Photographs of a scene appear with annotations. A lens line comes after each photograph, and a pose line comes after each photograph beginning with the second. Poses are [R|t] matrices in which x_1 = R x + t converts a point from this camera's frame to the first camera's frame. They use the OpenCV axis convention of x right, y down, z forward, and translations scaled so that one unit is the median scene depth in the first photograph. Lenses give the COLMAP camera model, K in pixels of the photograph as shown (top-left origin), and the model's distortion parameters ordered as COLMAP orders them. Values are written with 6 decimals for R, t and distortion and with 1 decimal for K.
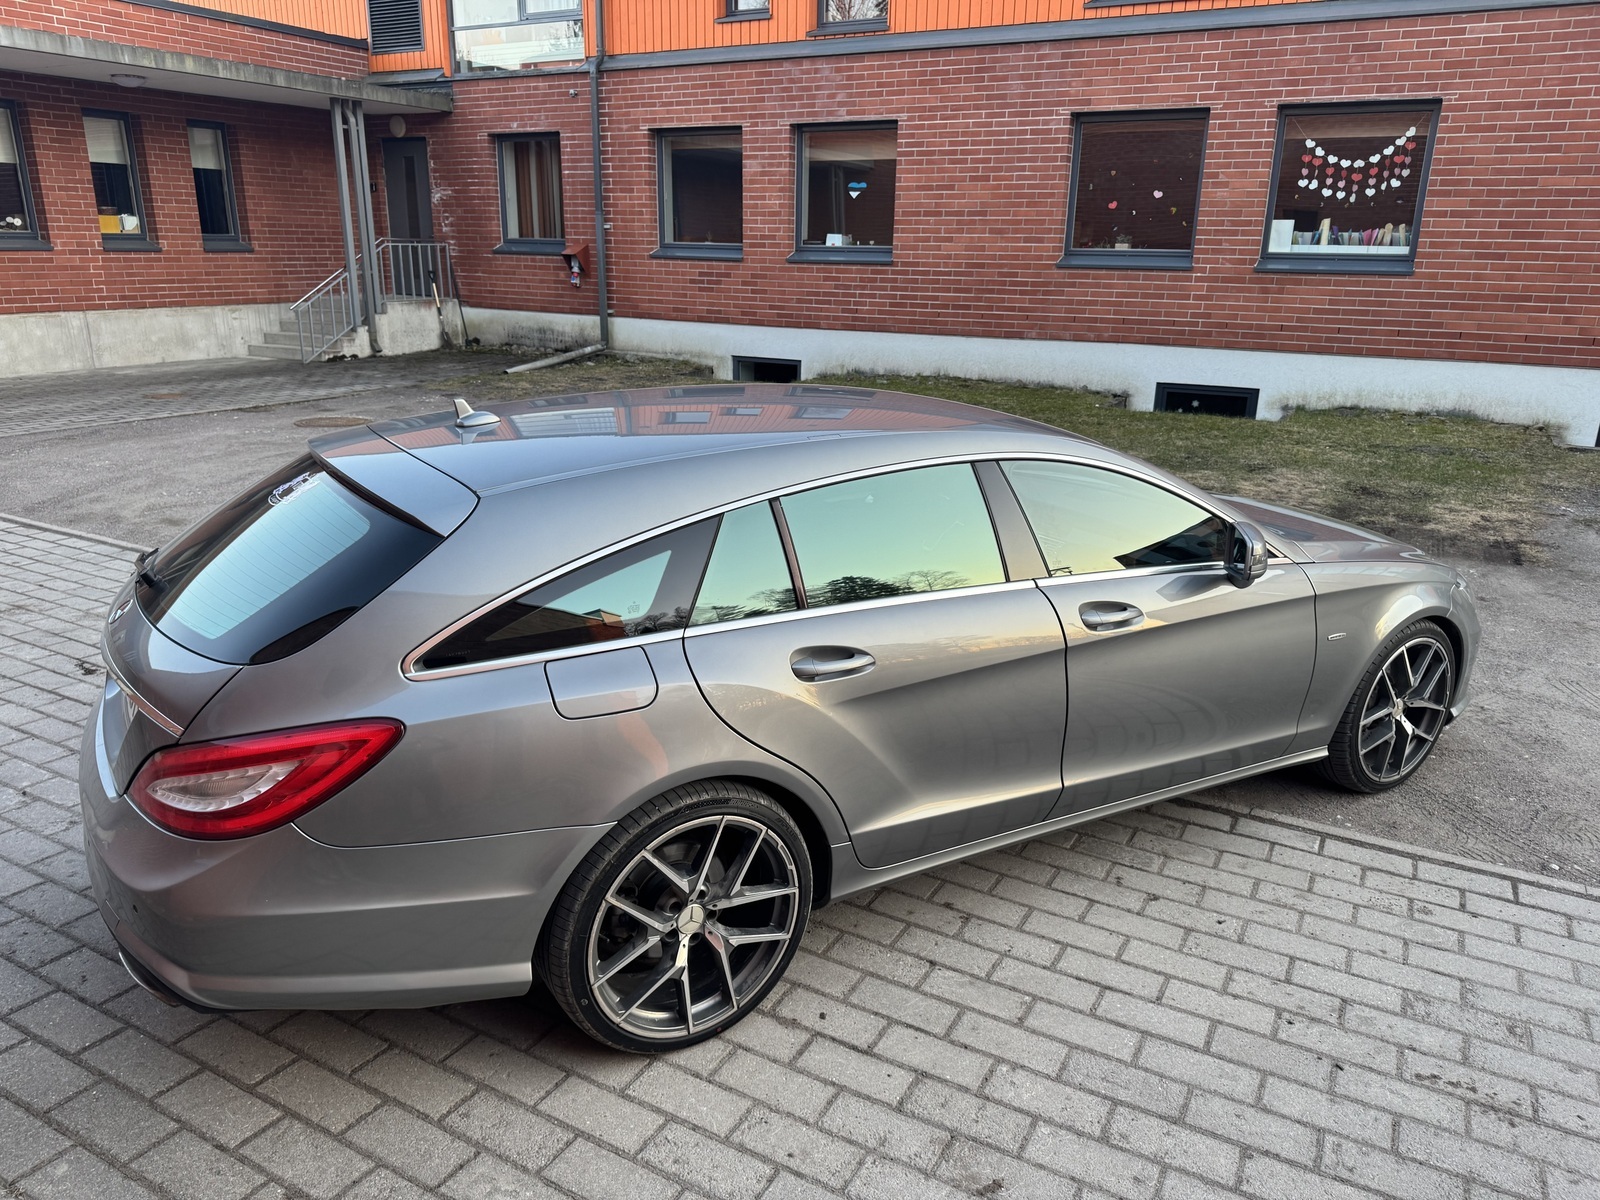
lens RADIAL K [[1145.3, 0, 799.0], [0, 1145.3, 602.3], [0, 0, 1]] dist [-0.007448, 0.002458]
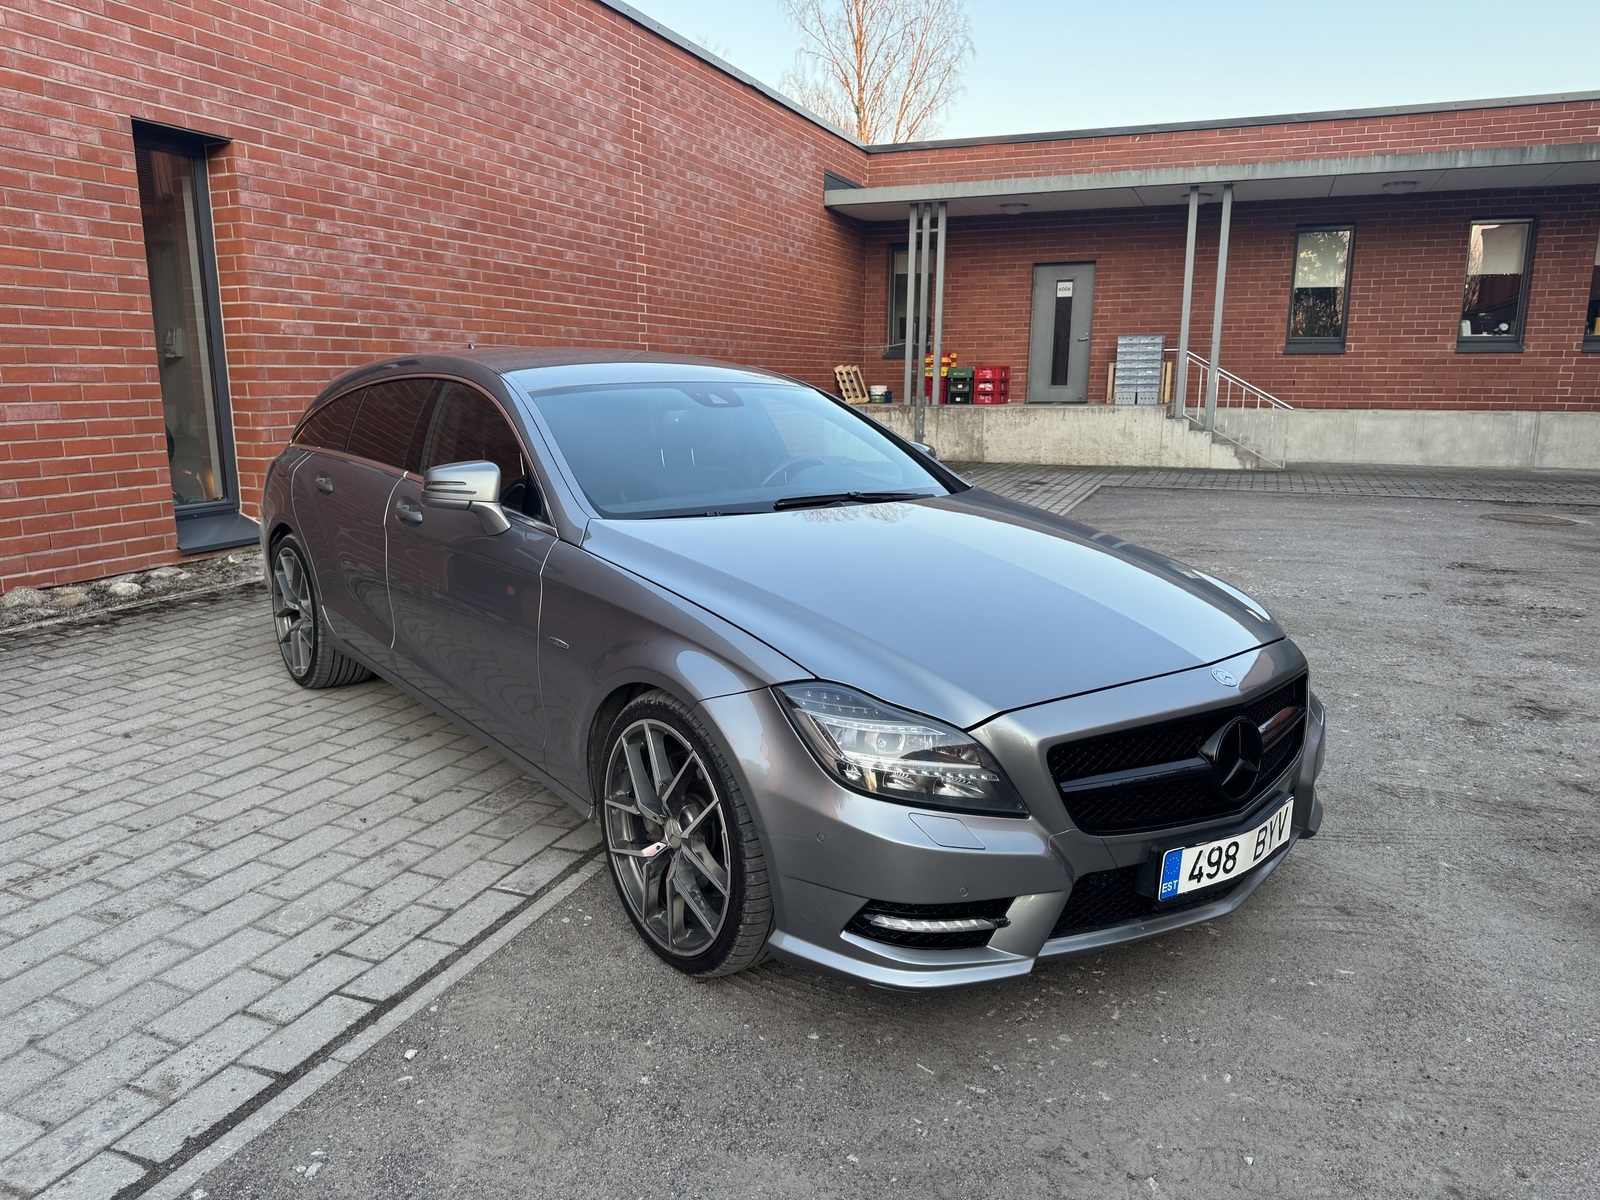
lens RADIAL K [[1145.3, 0, 798.1], [0, 1145.3, 603.9], [0, 0, 1]] dist [-0.007448, 0.002458]
pose [[0.118192, 0.178385, -0.976837, 1.202773], [-0.295978, 0.945345, 0.136822, -0.143970], [0.947854, 0.272951, 0.164530, 0.987222]]
